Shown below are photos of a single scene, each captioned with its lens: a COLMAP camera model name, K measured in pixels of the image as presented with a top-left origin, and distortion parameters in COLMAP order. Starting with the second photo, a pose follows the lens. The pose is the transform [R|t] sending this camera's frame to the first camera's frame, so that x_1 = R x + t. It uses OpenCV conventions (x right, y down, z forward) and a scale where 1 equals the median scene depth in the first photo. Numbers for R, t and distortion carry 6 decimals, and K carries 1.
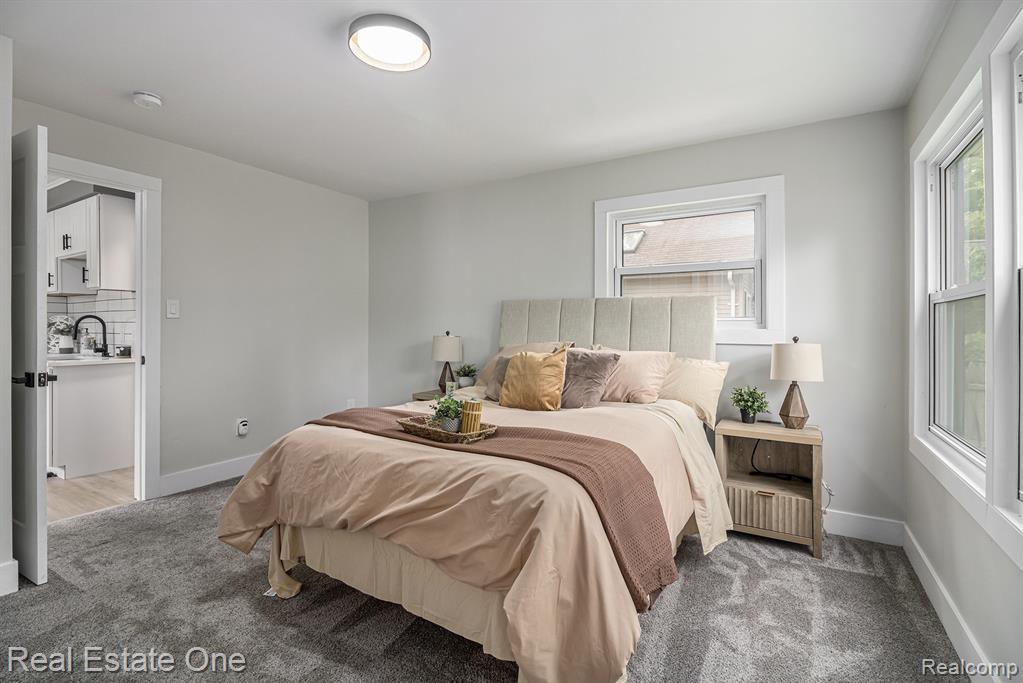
lens RADIAL K [[490.2, 0, 496.8], [0, 490.2, 315.7], [0, 0, 1]] dist [-0.001694, -0.001558]
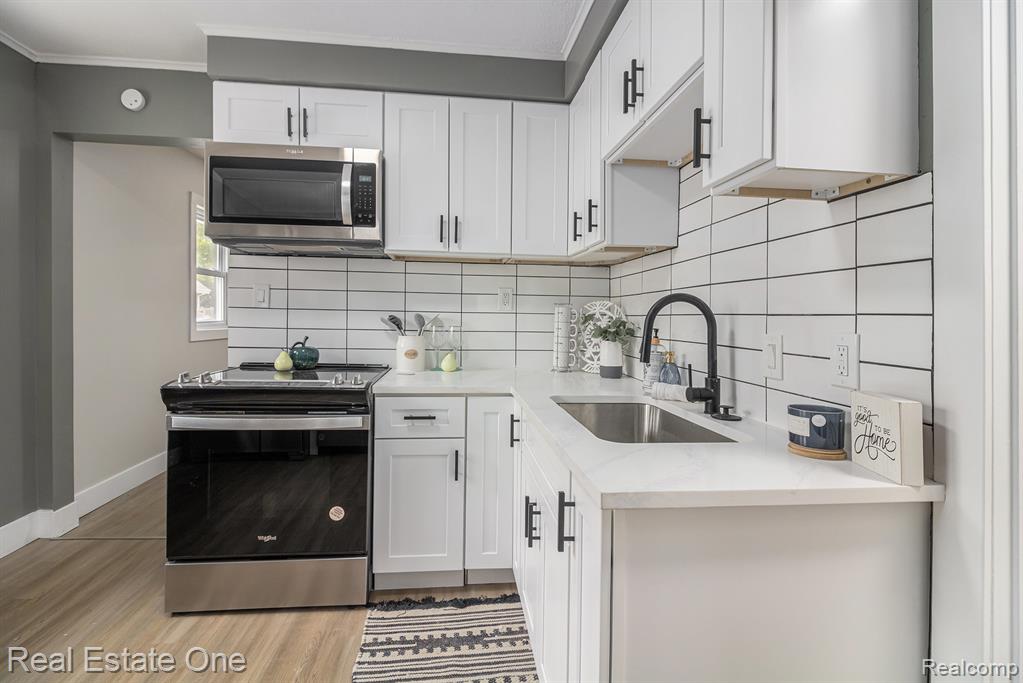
lens RADIAL K [[493.3, 0, 509.3], [0, 493.3, 326.1], [0, 0, 1]] dist [0.000492, -0.011155]
pose [[0.643268, 0.028986, -0.765092, -0.601437], [-0.009516, 0.999509, 0.029866, 0.012472], [0.765582, -0.011932, 0.643228, 0.638568]]
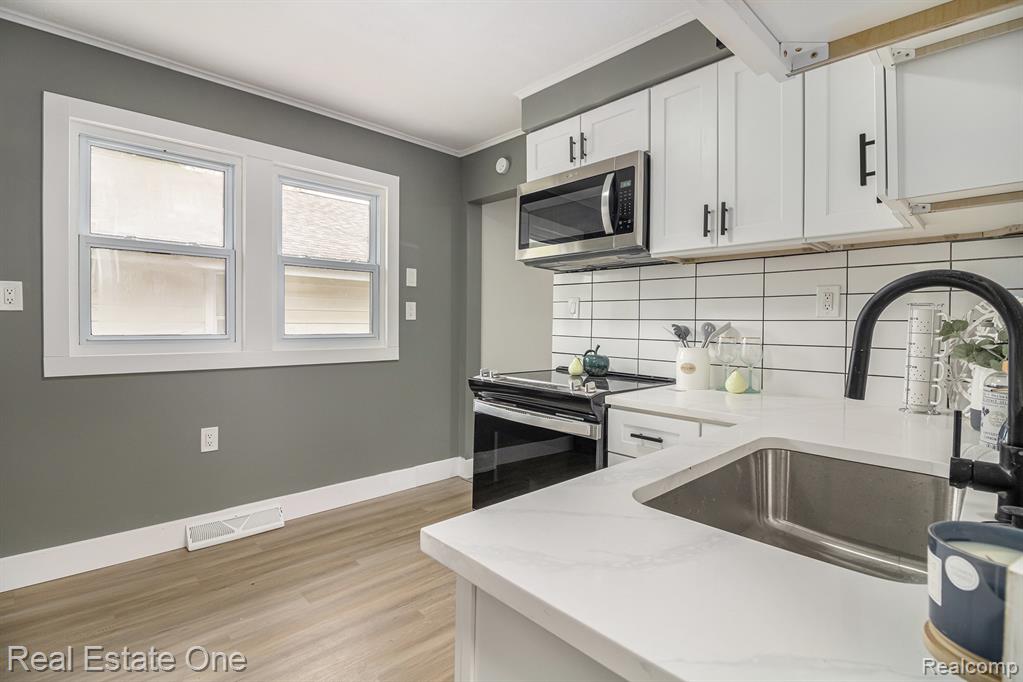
lens RADIAL K [[486.5, 0, 498.1], [0, 486.5, 329.2], [0, 0, 1]] dist [-0.000802, -0.000340]
pose [[-0.239367, 0.012675, -0.970846, -0.583640], [0.001220, 0.999918, 0.012754, 0.016508], [0.970928, 0.001868, -0.239363, 0.838649]]
